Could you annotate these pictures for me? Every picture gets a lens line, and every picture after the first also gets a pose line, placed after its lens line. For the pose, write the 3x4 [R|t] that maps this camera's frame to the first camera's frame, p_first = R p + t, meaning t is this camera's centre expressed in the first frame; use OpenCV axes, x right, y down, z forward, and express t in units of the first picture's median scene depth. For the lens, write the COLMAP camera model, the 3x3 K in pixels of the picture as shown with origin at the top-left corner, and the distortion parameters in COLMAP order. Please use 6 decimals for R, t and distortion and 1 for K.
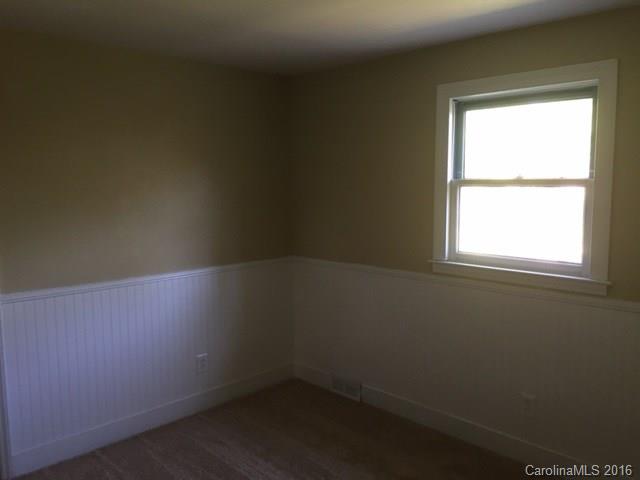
lens RADIAL K [[541.8, 0, 320.0], [0, 541.8, 240.0], [0, 0, 1]] dist [-0.006841, -0.007592]
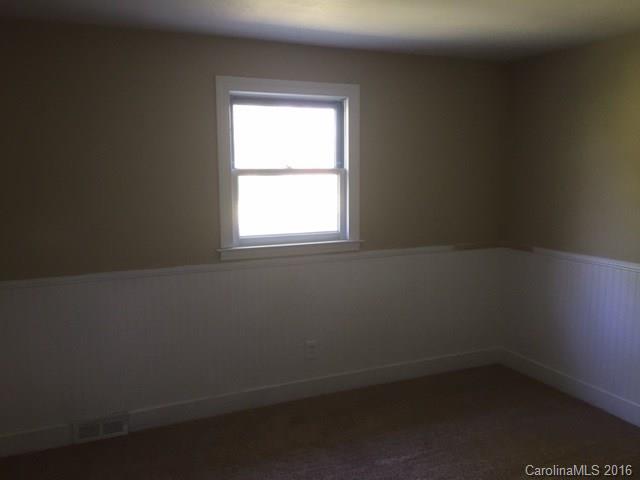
lens RADIAL K [[541.8, 0, 320.0], [0, 541.8, 240.0], [0, 0, 1]] dist [-0.006841, -0.007592]
pose [[0.331614, -0.114564, 0.936433, -0.729048], [0.109513, 0.990564, 0.082405, -0.045630], [-0.937037, 0.075225, 0.341031, 0.516386]]
